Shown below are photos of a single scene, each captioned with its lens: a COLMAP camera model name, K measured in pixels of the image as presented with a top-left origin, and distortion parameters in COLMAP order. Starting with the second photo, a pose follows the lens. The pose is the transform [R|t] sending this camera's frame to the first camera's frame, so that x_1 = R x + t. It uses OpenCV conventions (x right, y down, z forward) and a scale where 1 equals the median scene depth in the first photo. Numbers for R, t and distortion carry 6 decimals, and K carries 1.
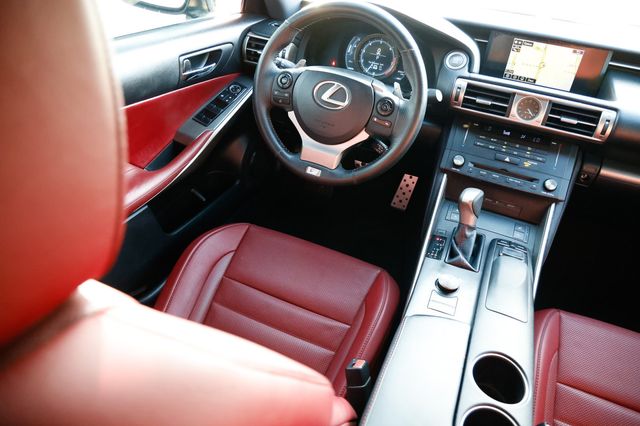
lens RADIAL K [[439.3, 0, 321.1], [0, 439.3, 211.4], [0, 0, 1]] dist [-0.094861, 0.060208]
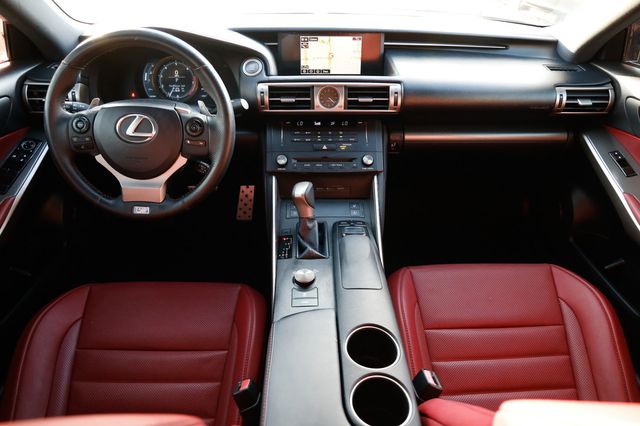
lens RADIAL K [[439.3, 0, 323.3], [0, 439.3, 211.5], [0, 0, 1]] dist [-0.094861, 0.060208]
pose [[0.903728, -0.281557, 0.322493, 0.036079], [0.289719, 0.956824, 0.023484, 0.003967], [-0.315181, 0.072209, 0.946281, -0.007461]]
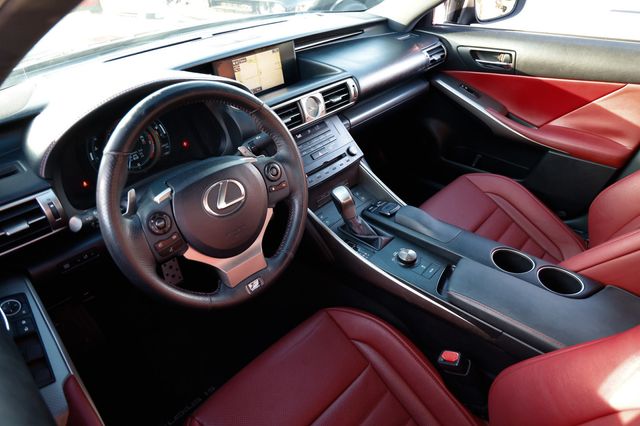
lens RADIAL K [[439.3, 0, 320.3], [0, 439.3, 214.6], [0, 0, 1]] dist [-0.094861, 0.060208]
pose [[0.313869, -0.591723, 0.742530, -0.499310], [0.594597, 0.732206, 0.332159, -0.380404], [-0.740231, 0.337251, 0.581653, 0.394918]]
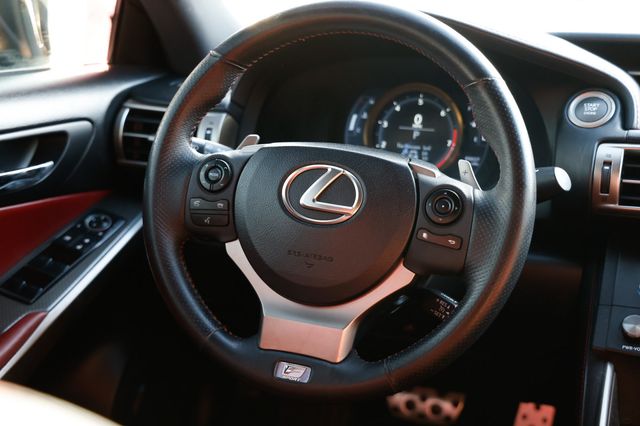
lens RADIAL K [[1109.3, 0, 316.7], [0, 1109.3, 212.2], [0, 0, 1]] dist [0.196193, 0.000000]
pose [[0.997259, -0.066443, 0.032567, -0.018688], [0.073741, 0.928851, -0.363040, 0.155922], [-0.006128, 0.364446, 0.931204, -0.052990]]
